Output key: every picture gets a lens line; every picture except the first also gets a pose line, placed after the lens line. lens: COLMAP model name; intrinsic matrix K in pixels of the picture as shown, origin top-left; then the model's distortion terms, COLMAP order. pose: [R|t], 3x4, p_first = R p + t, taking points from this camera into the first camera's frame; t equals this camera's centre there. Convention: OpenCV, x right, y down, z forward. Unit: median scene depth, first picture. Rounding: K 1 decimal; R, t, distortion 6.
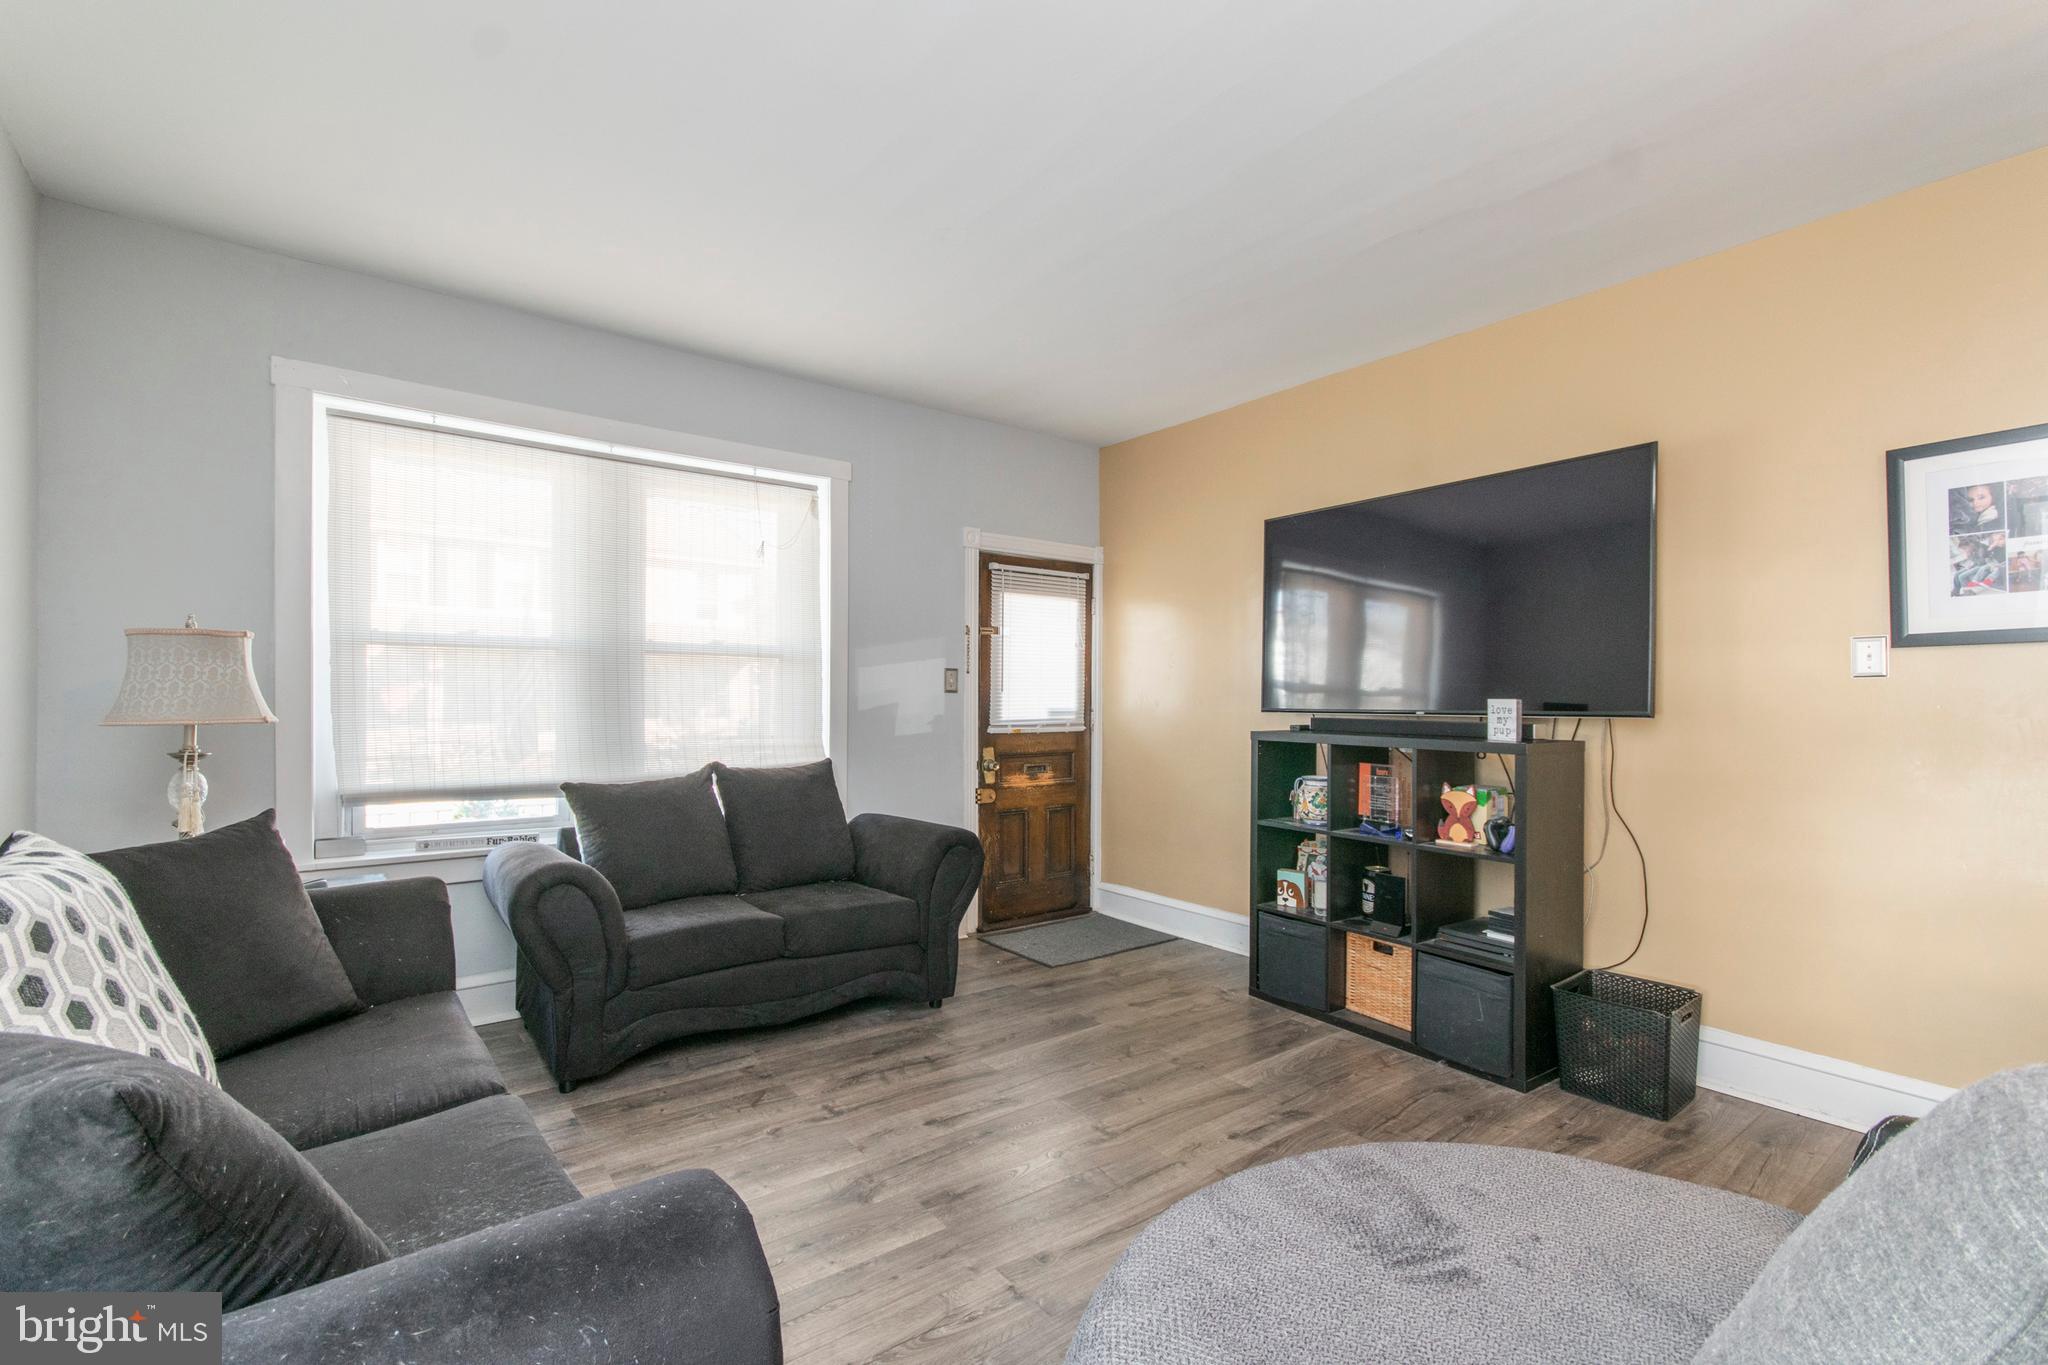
lens RADIAL K [[903.7, 0, 1018.1], [0, 903.7, 693.8], [0, 0, 1]] dist [0.005196, 0.000730]
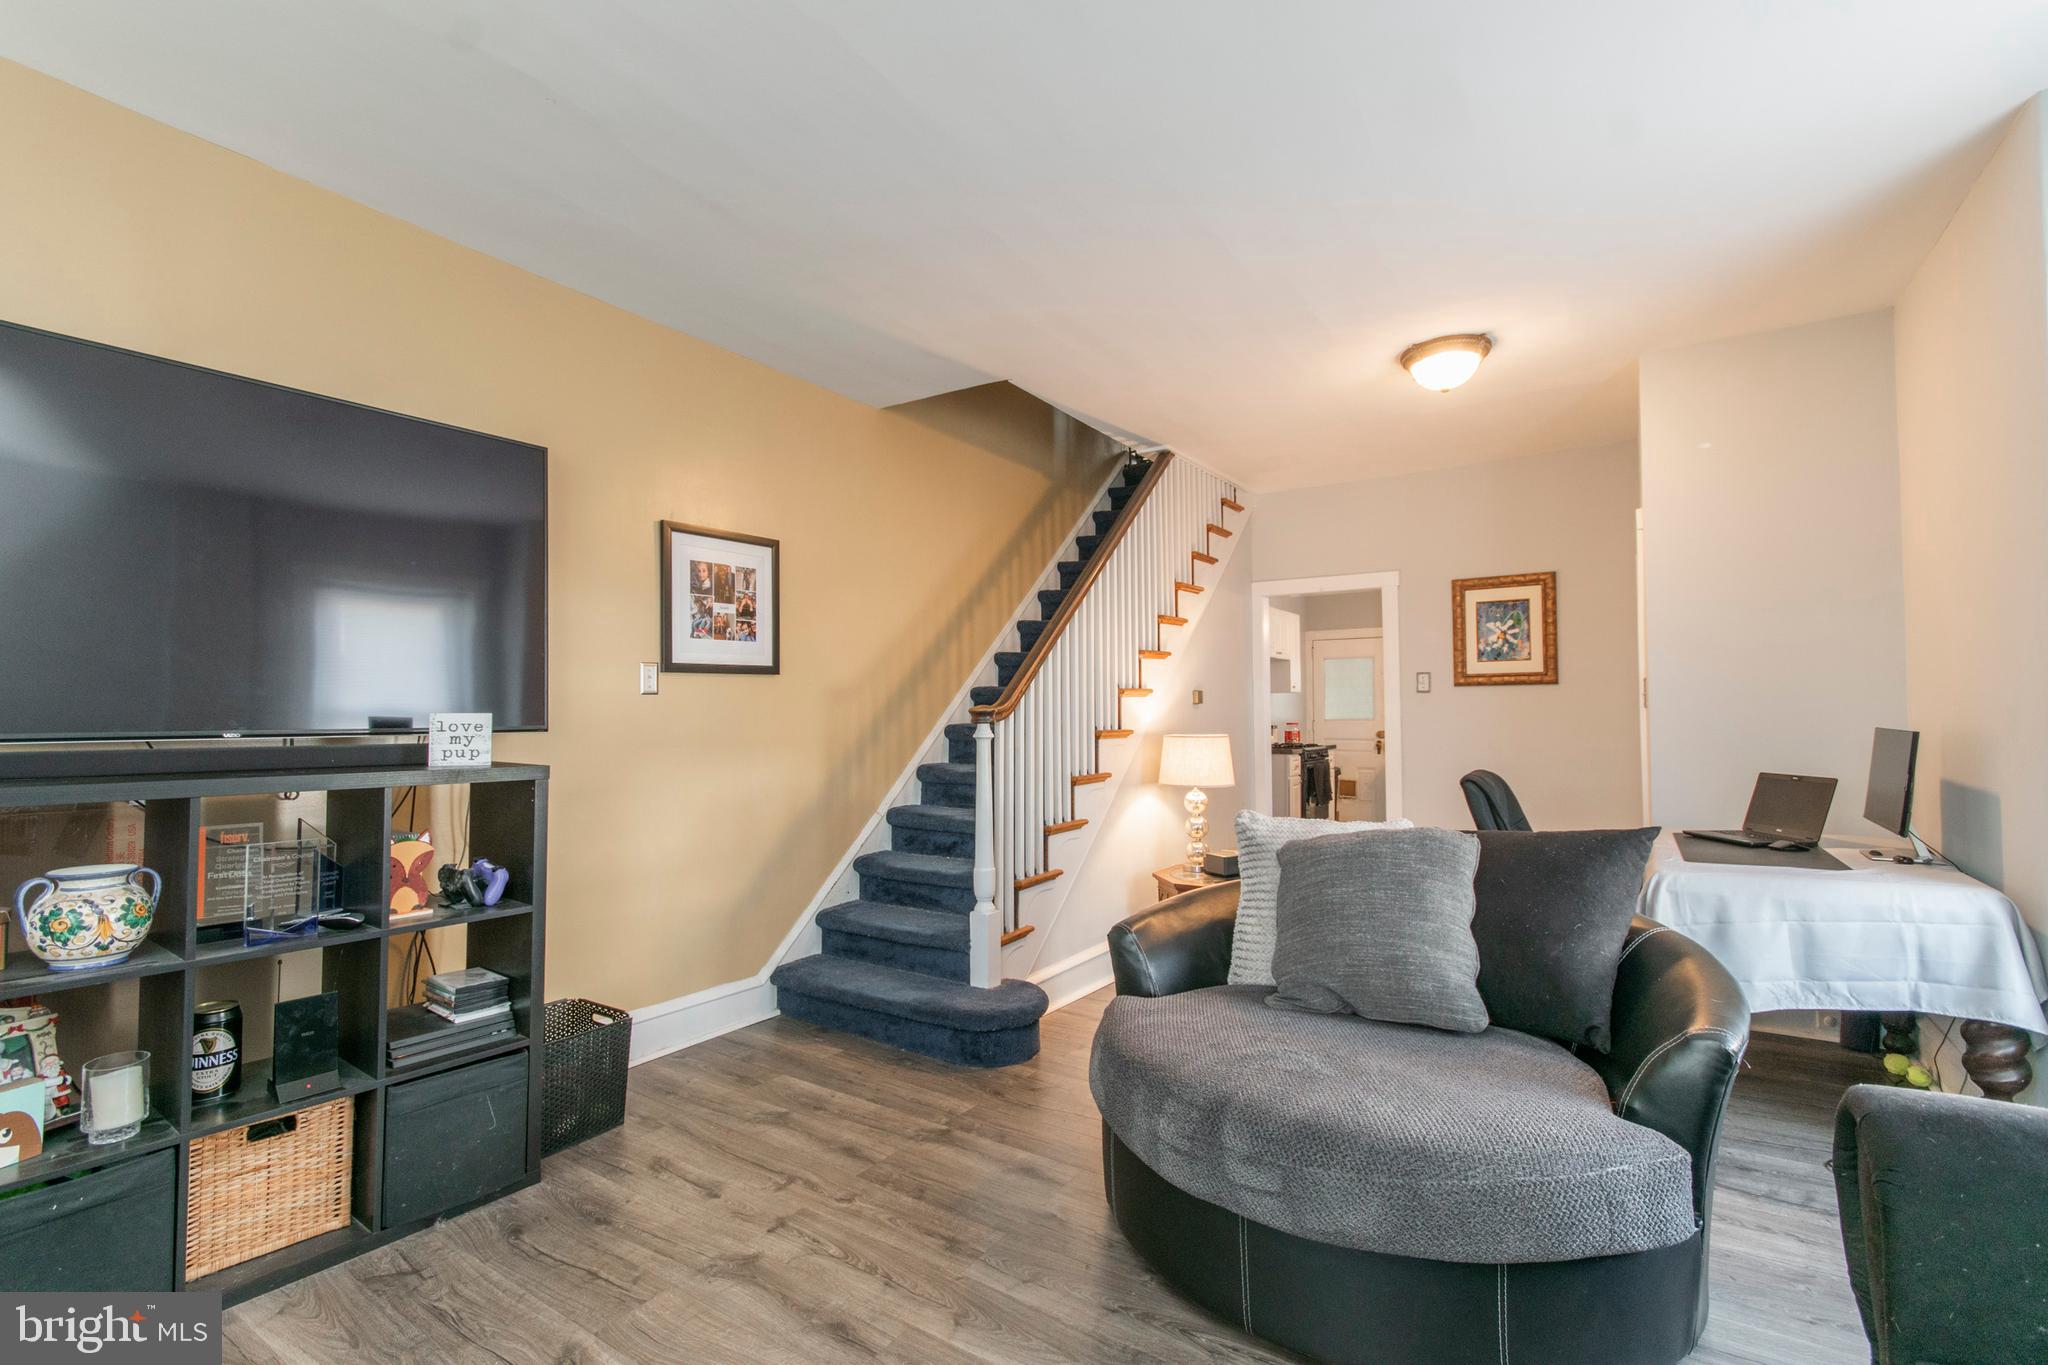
lens RADIAL K [[903.7, 0, 1023.4], [0, 903.7, 690.2], [0, 0, 1]] dist [0.005196, 0.000730]
pose [[-0.310630, 0.020758, 0.950304, -0.483291], [-0.005433, 0.999706, -0.023613, 0.002830], [-0.950516, -0.012498, -0.310426, 1.044551]]
